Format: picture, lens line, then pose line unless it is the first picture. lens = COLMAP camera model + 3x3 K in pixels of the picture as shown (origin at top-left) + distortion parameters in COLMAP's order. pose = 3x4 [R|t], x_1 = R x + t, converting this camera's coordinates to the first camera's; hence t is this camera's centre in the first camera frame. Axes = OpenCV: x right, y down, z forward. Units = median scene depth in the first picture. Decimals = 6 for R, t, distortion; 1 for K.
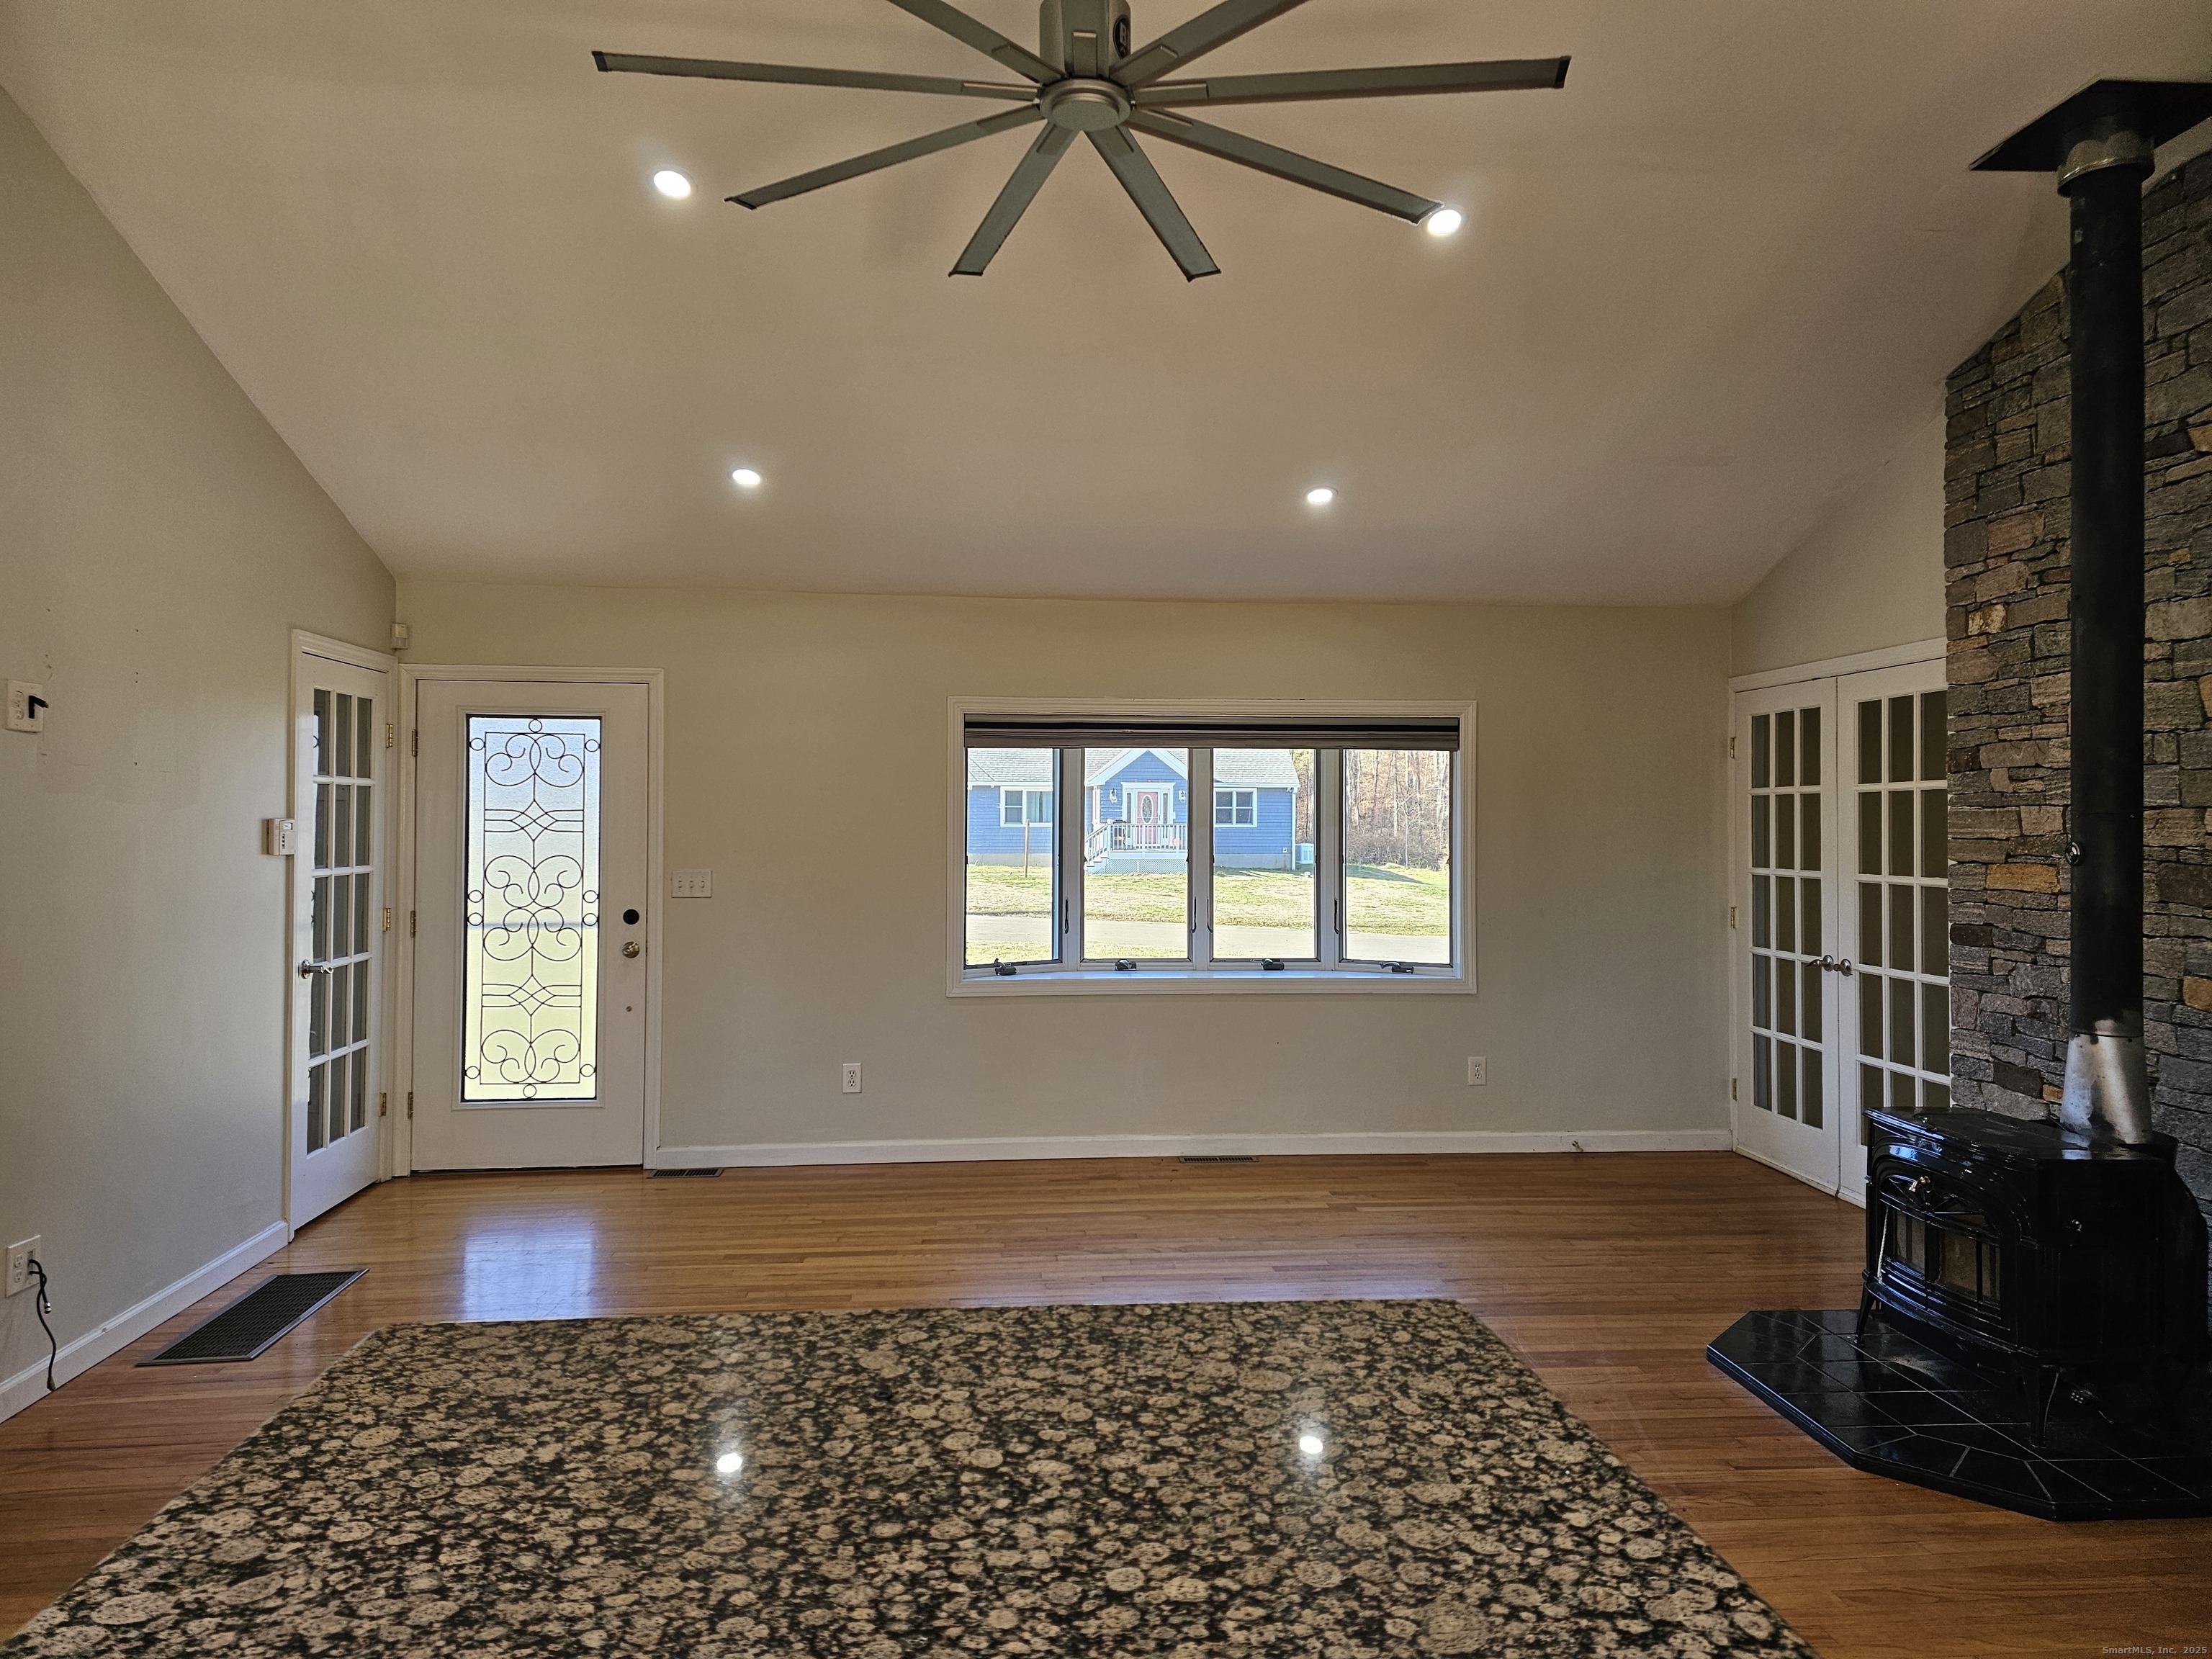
lens RADIAL K [[1465.4, 0, 1106.0], [0, 1465.4, 829.5], [0, 0, 1]] dist [0.041443, -0.026281]
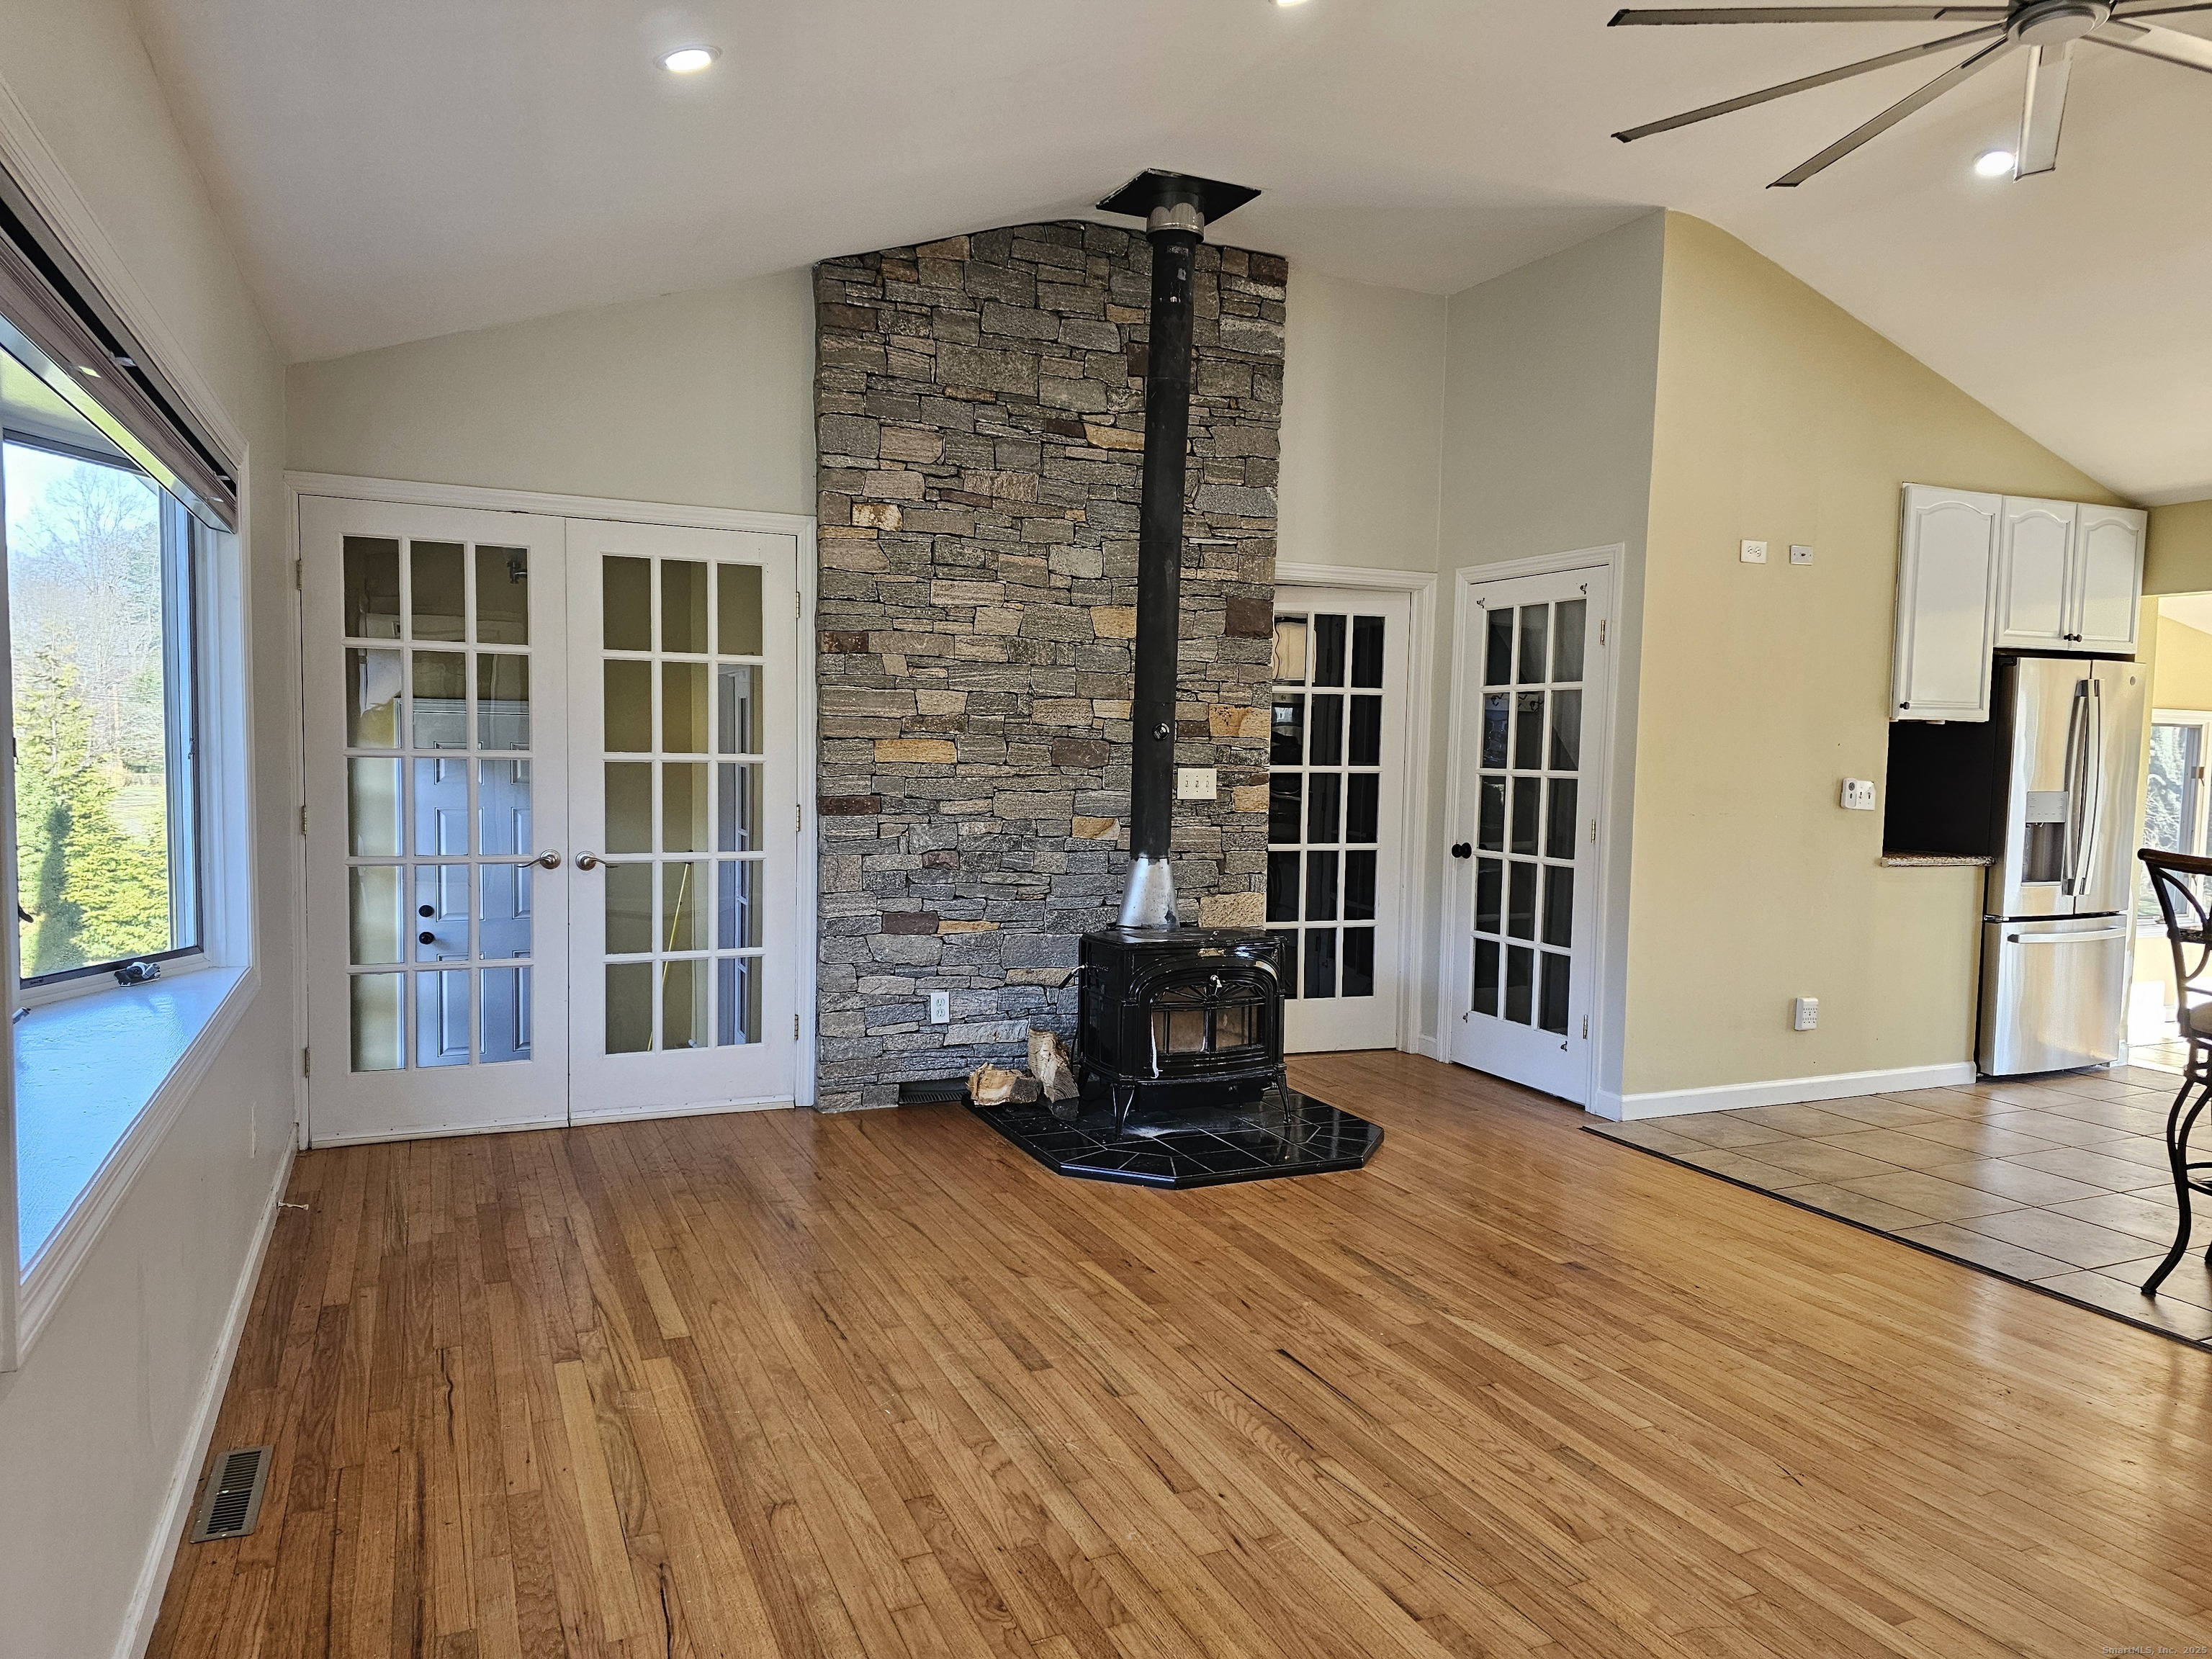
lens RADIAL K [[1457.5, 0, 1131.7], [0, 1457.5, 830.6], [0, 0, 1]] dist [0.122240, -0.101316]
pose [[-0.341963, -0.070595, 0.937058, -0.510684], [-0.017741, 0.997481, 0.068673, 0.012816], [-0.939546, 0.006859, -0.342354, 1.212550]]
